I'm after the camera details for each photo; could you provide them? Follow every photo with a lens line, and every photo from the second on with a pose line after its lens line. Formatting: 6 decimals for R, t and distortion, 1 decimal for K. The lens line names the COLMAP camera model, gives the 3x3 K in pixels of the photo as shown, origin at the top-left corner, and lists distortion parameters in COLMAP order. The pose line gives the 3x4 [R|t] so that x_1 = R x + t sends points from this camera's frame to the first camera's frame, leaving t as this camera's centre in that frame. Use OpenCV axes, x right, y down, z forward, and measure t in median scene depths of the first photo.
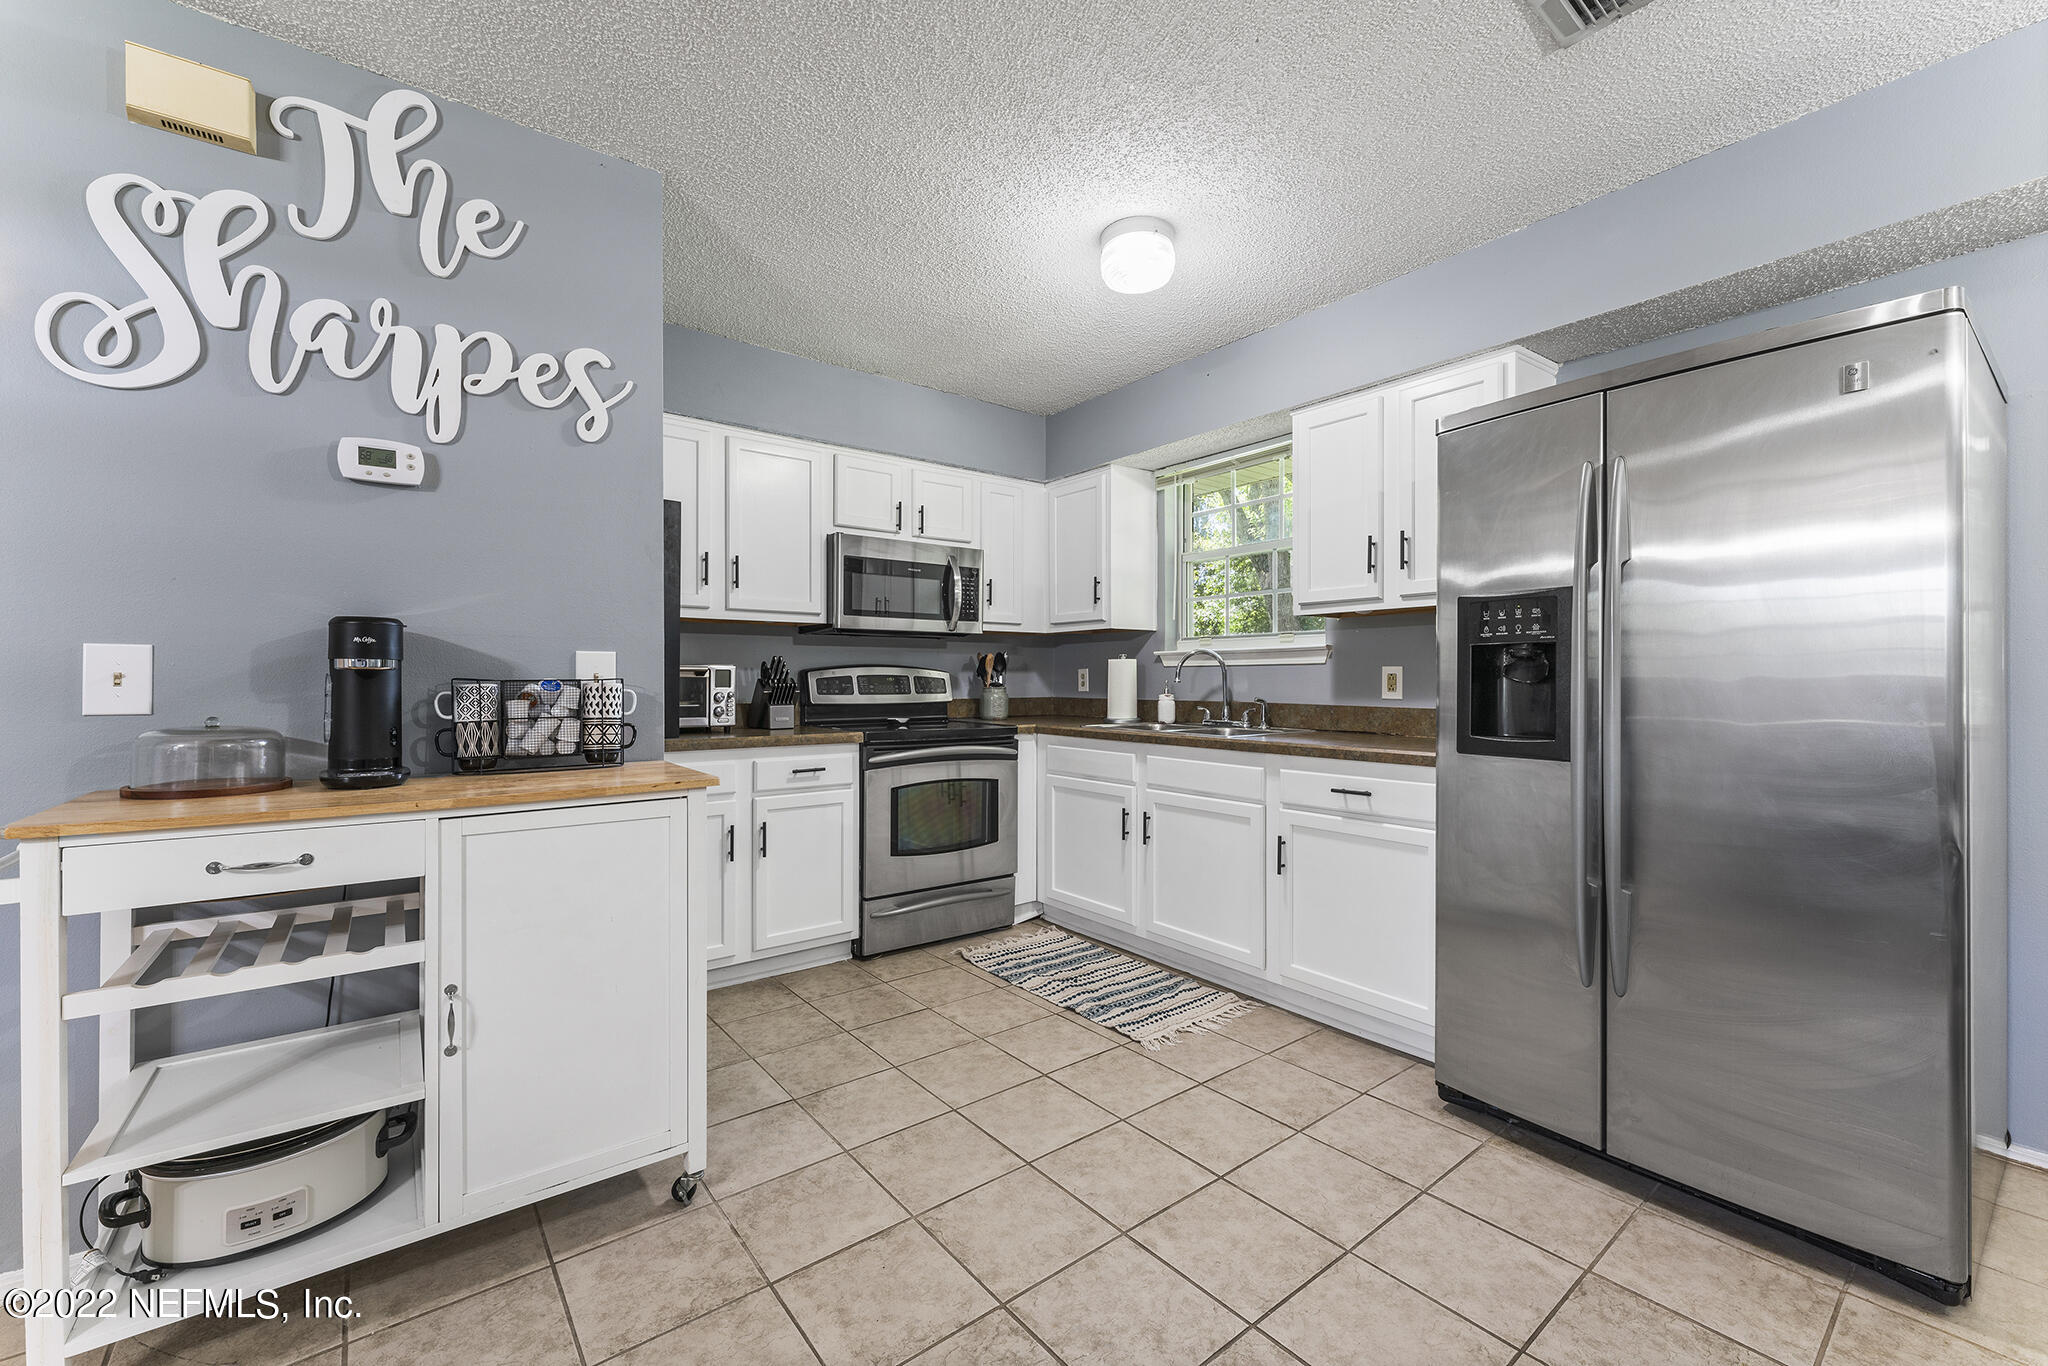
lens RADIAL K [[826.4, 0, 1018.8], [0, 826.4, 679.7], [0, 0, 1]] dist [0.000727, 0.000198]
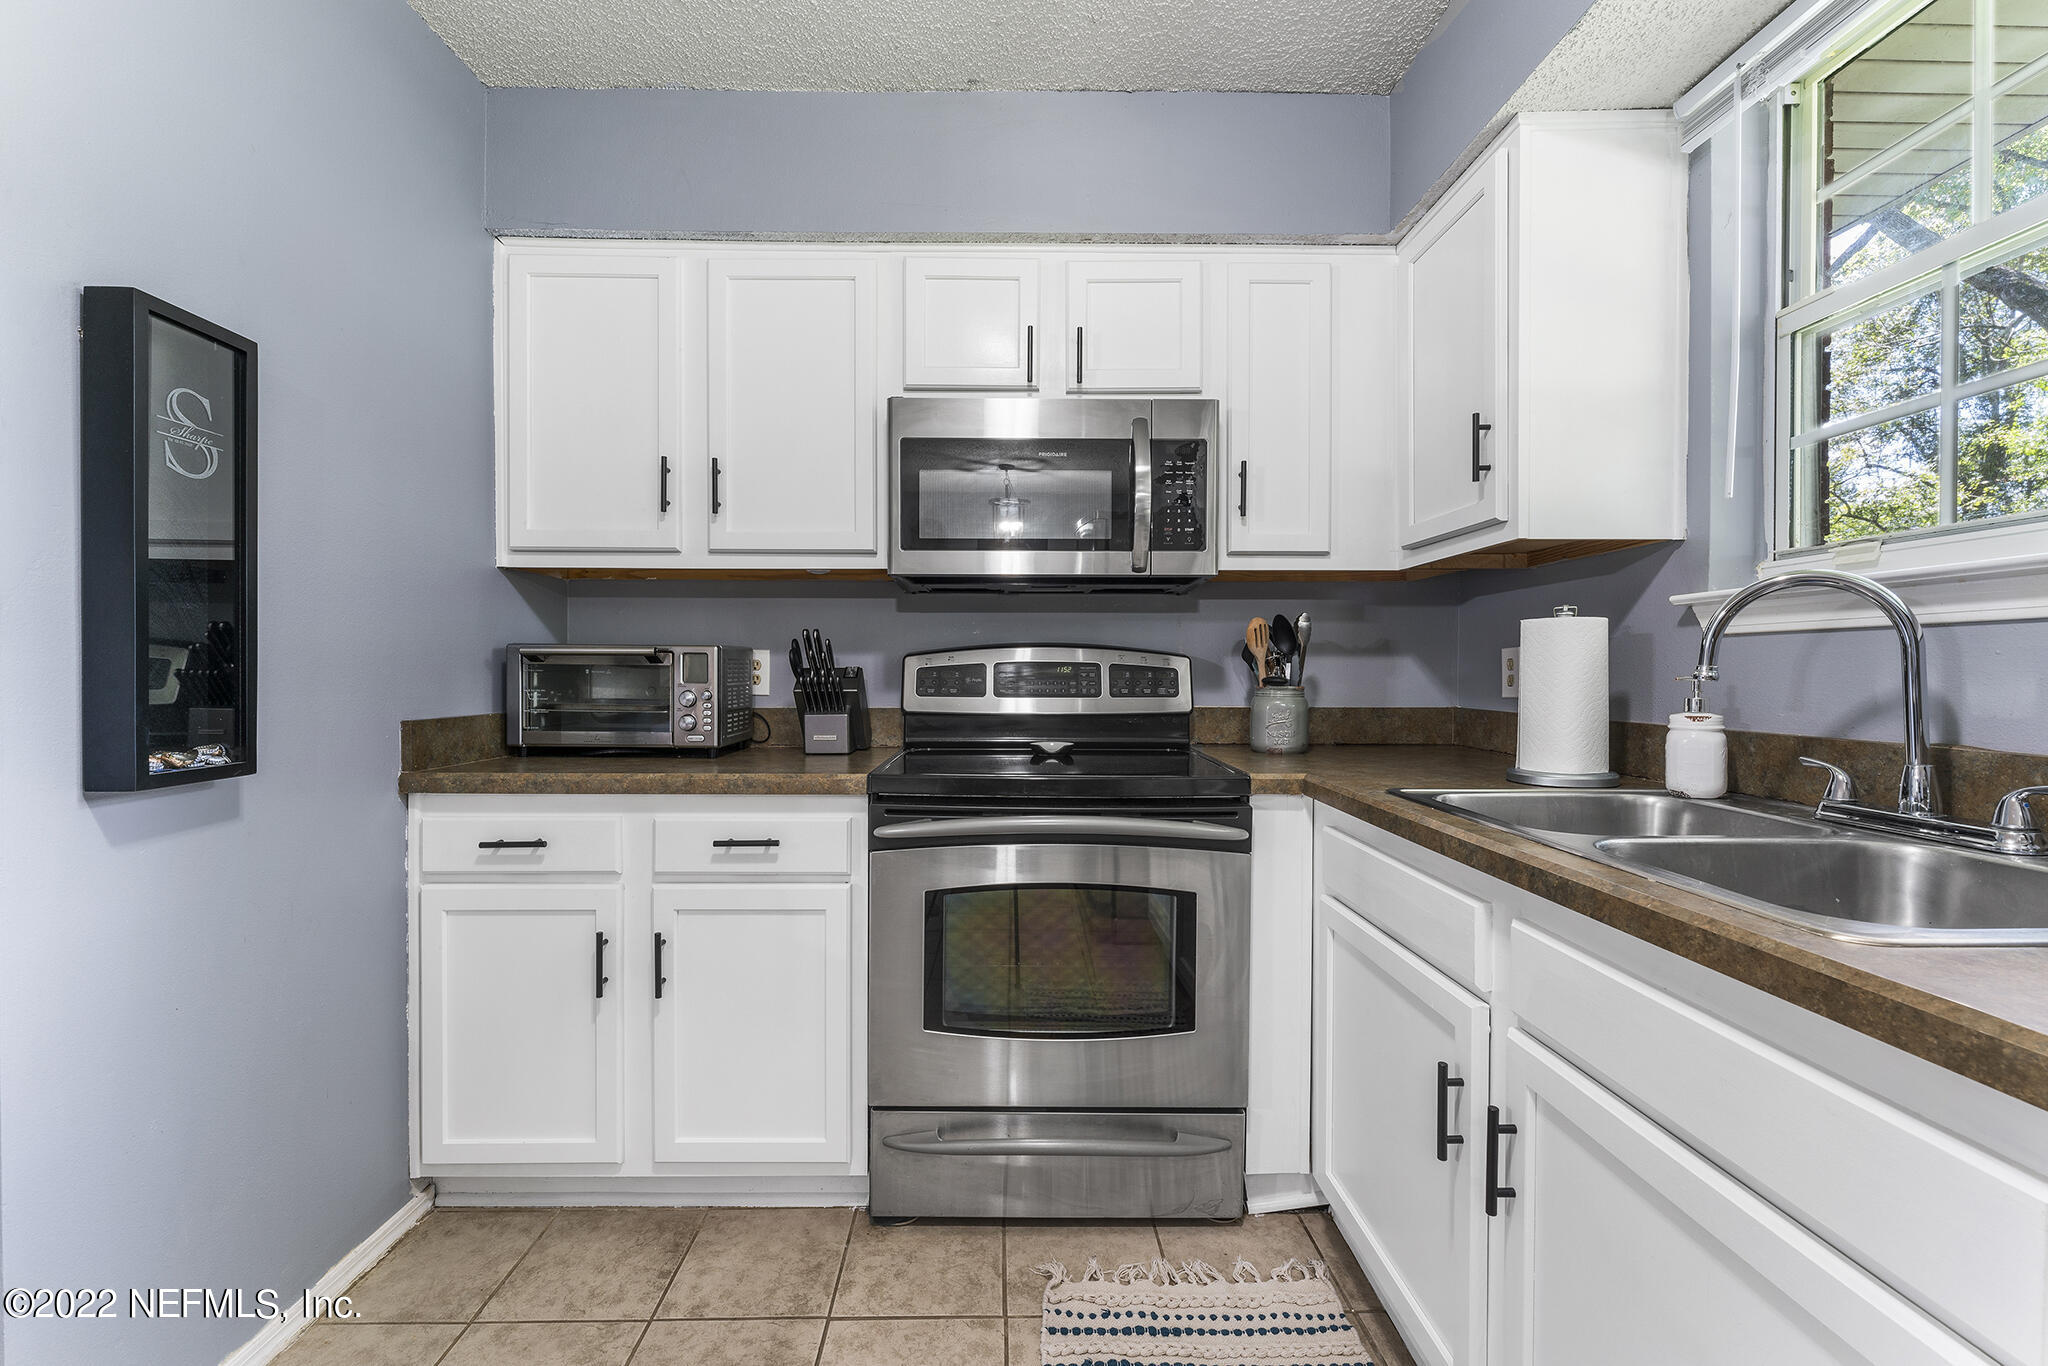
lens RADIAL K [[859.4, 0, 1019.6], [0, 859.4, 676.5], [0, 0, 1]] dist [-0.004433, 0.000656]
pose [[0.798280, 0.005744, -0.602259, 0.229206], [-0.001693, 0.999972, 0.007293, -0.000218], [0.602284, -0.004802, 0.798268, 0.731628]]
